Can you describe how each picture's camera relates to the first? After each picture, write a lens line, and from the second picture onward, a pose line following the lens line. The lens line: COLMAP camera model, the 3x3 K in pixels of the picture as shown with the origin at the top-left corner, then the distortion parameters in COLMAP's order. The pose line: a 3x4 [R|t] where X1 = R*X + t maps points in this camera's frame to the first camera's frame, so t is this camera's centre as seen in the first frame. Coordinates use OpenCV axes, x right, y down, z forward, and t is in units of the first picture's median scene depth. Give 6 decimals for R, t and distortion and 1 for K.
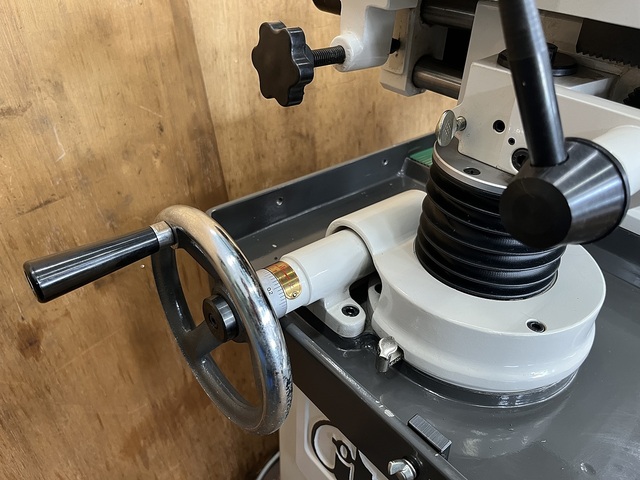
lens RADIAL K [[499.5, 0, 320.0], [0, 499.5, 240.0], [0, 0, 1]] dist [0.067948, -0.129116]
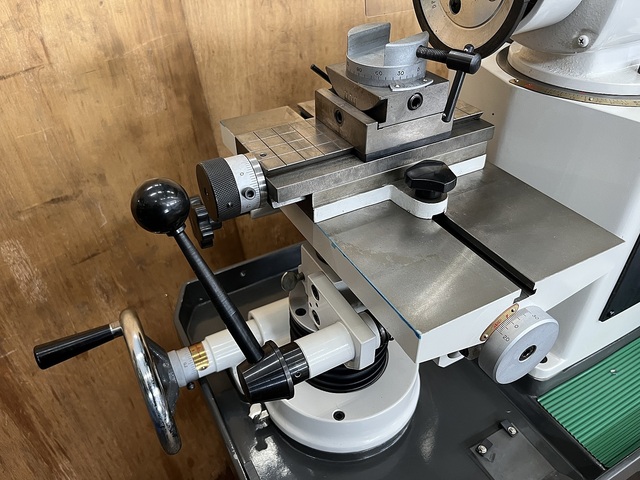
lens RADIAL K [[499.5, 0, 320.0], [0, 499.5, 240.0], [0, 0, 1]] dist [0.067948, -0.129116]
pose [[0.976539, 0.082764, -0.198802, 0.348419], [-0.070121, 0.995092, 0.069828, -0.249413], [0.203606, -0.054249, 0.977549, -0.250767]]
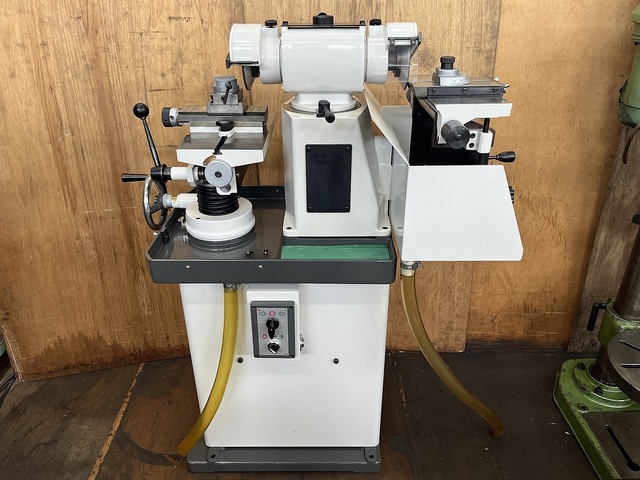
lens RADIAL K [[499.5, 0, 320.0], [0, 499.5, 240.0], [0, 0, 1]] dist [0.067948, -0.129116]
pose [[0.754009, 0.266441, -0.600399, 1.938797], [-0.337440, 0.941328, -0.006037, 0.018894], [0.563564, 0.207151, 0.799678, -0.847302]]
